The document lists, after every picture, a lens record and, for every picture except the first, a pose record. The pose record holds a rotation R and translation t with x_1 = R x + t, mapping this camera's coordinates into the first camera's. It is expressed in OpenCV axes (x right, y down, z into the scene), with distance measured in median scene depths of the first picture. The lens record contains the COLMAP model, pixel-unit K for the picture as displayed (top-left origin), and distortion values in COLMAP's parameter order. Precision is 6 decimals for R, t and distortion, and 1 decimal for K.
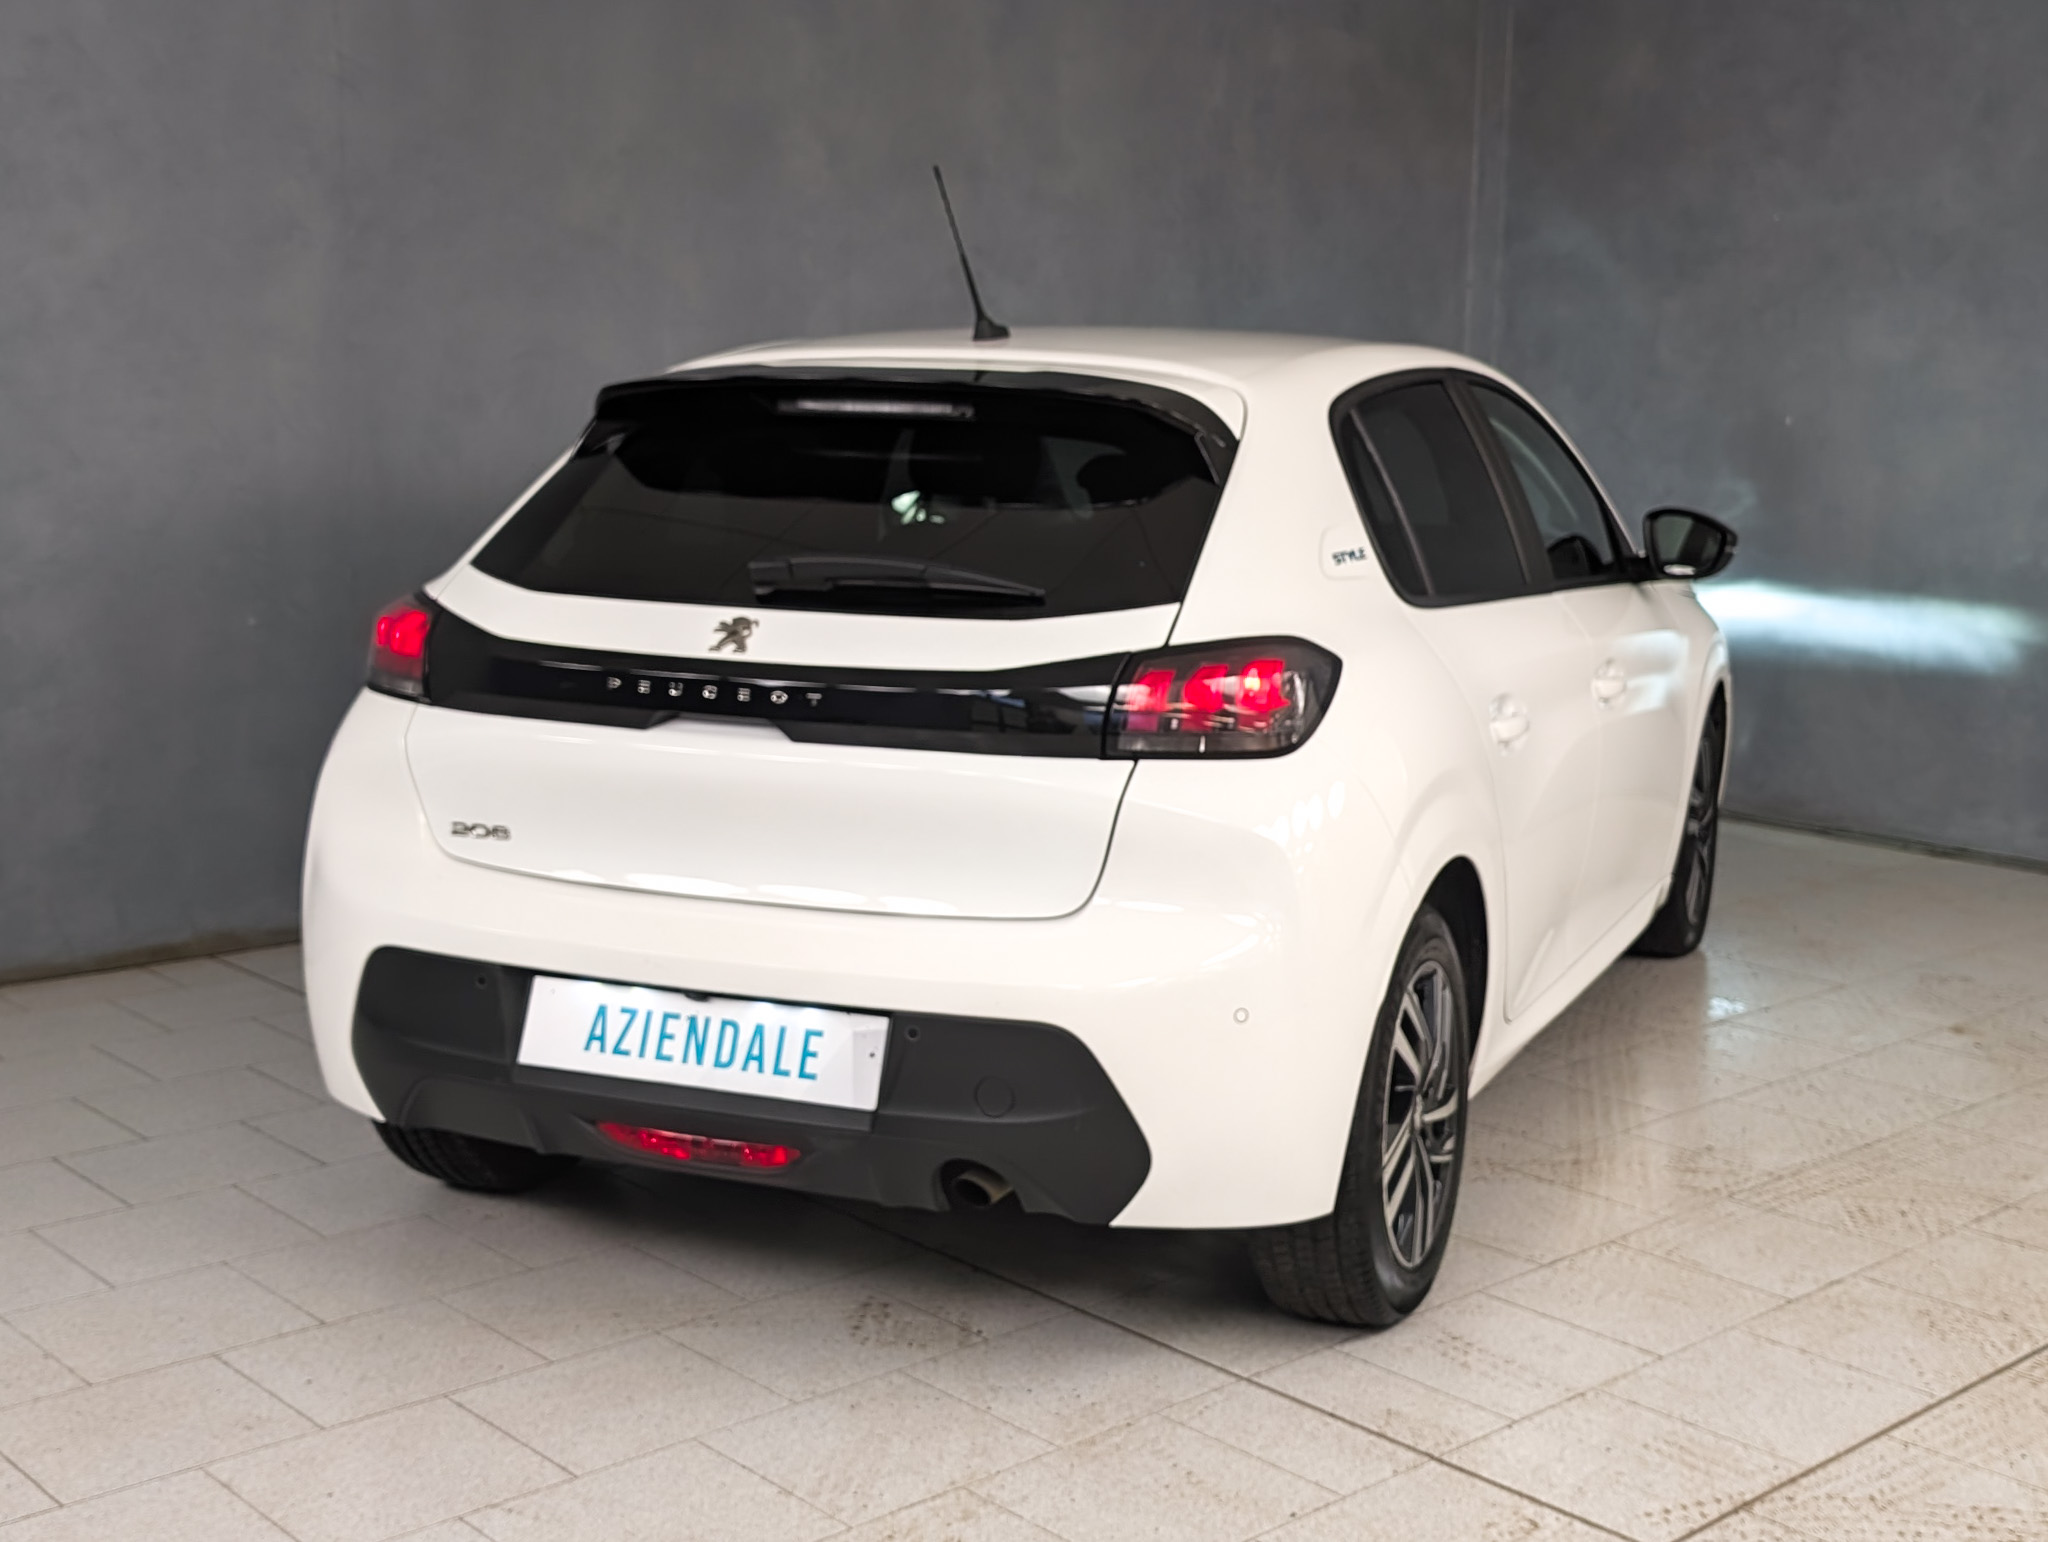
lens RADIAL K [[1839.0, 0, 1083.4], [0, 1839.0, 734.4], [0, 0, 1]] dist [0.117095, -0.234996]
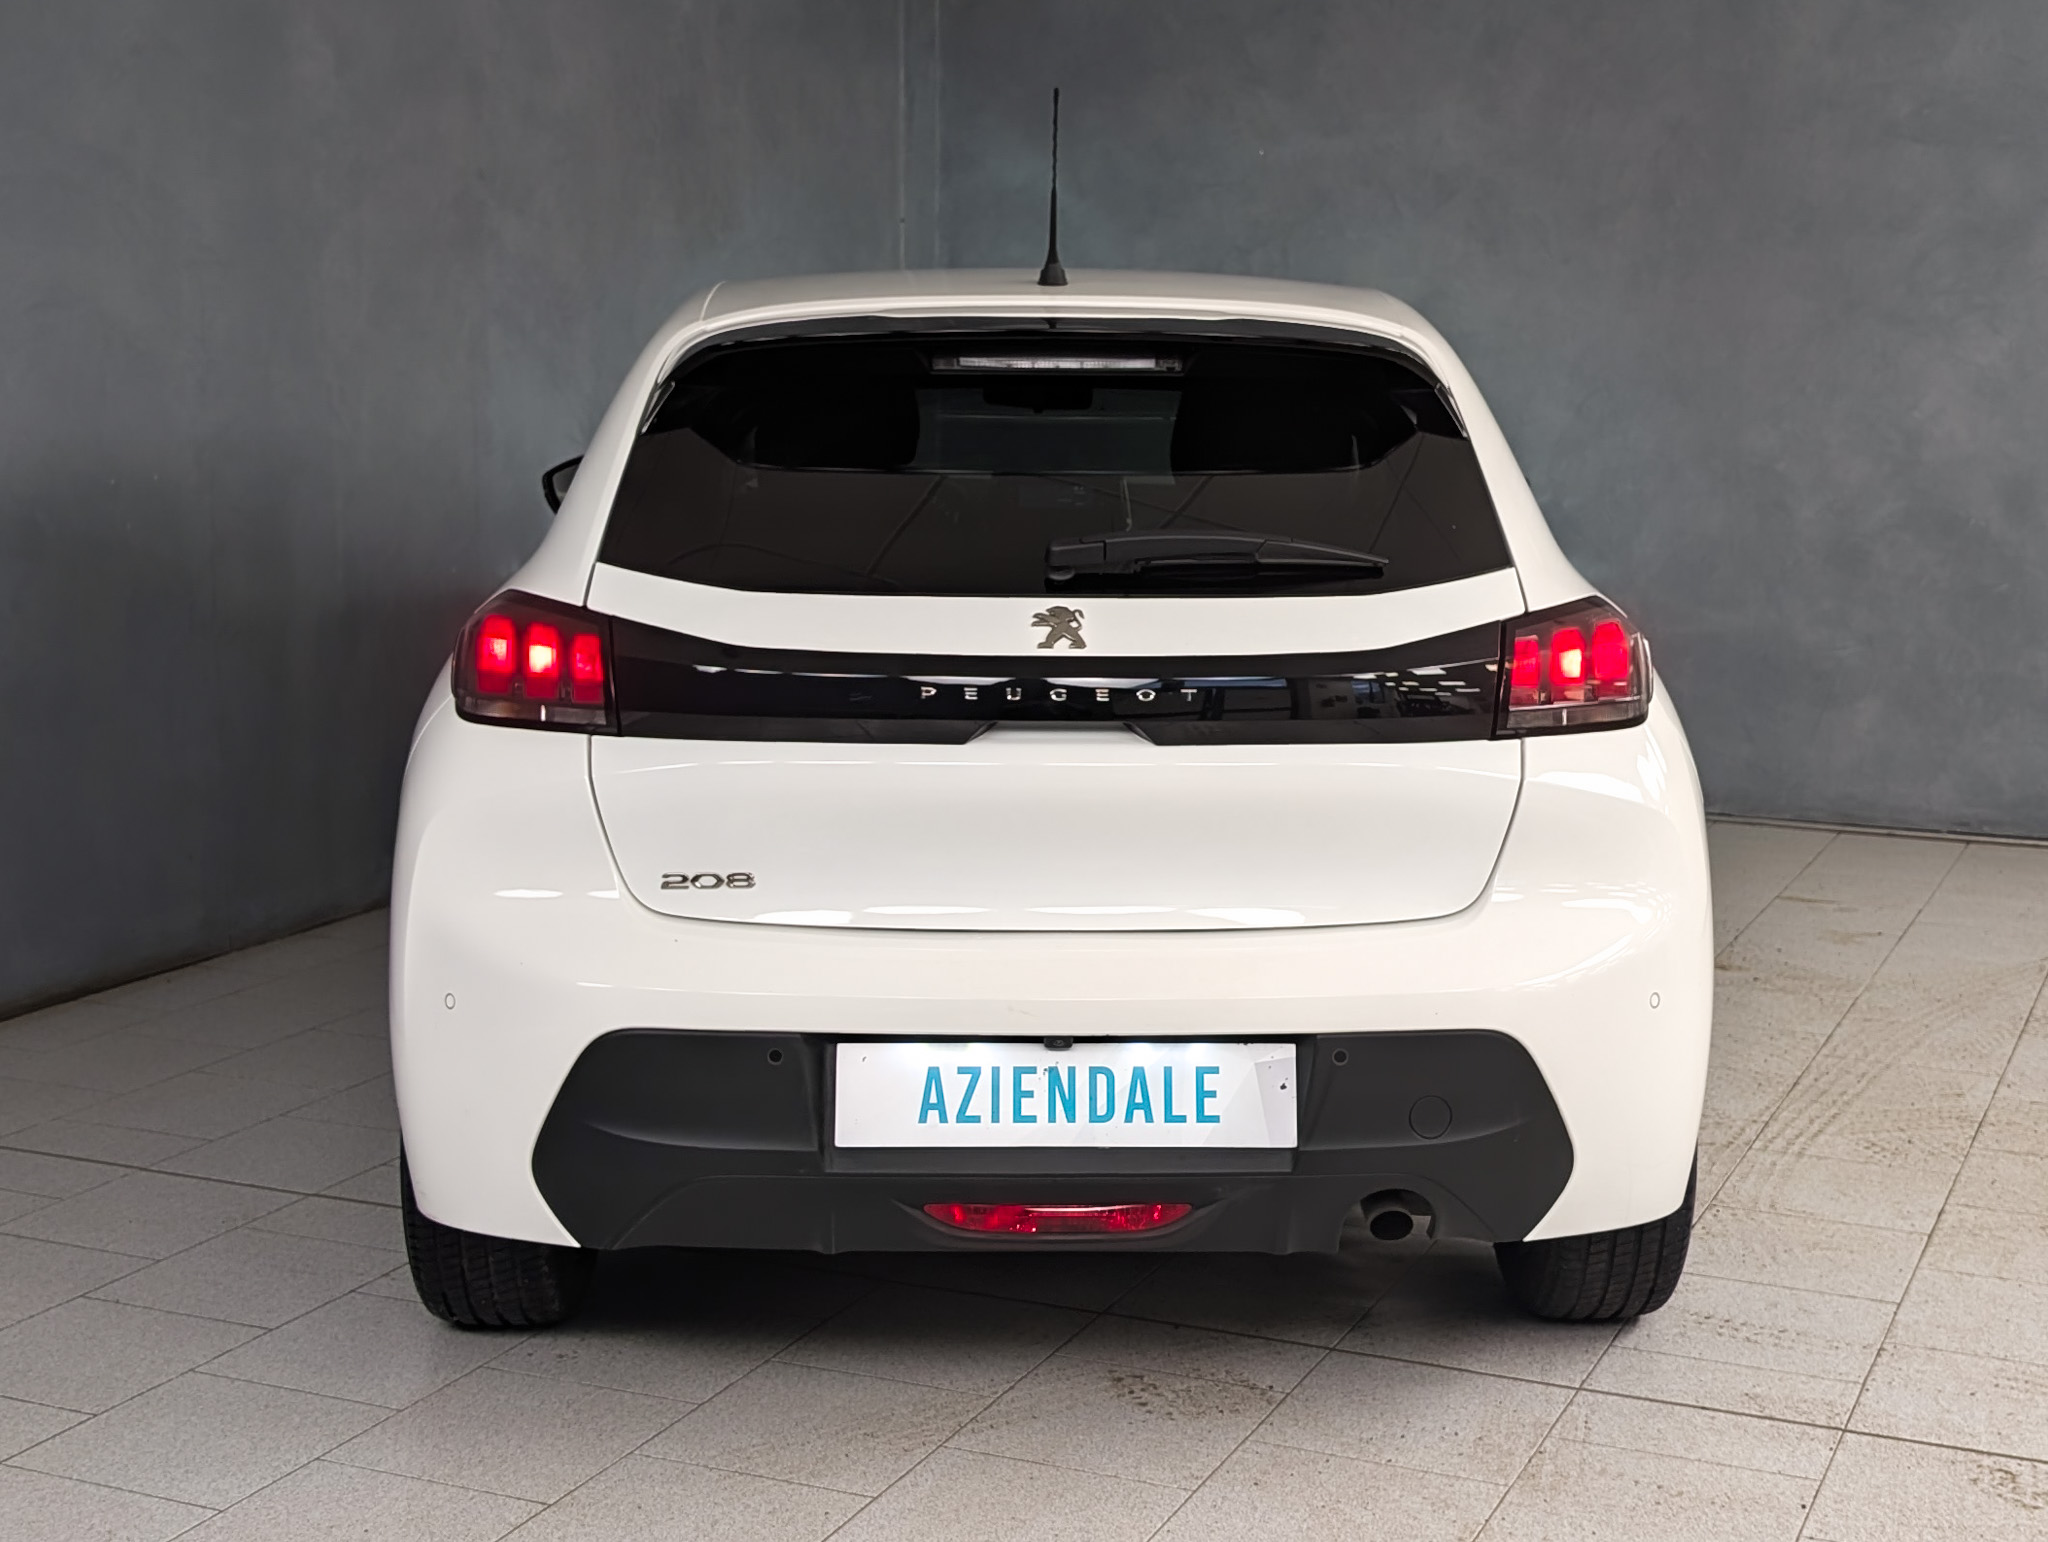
lens RADIAL K [[2058.2, 0, 1098.7], [0, 2058.2, 741.9], [0, 0, 1]] dist [0.142486, -0.280399]
pose [[0.952877, -0.069681, 0.295247, -0.460581], [0.067128, 0.997568, 0.018787, -0.017156], [-0.295838, 0.001917, 0.955236, 0.064888]]
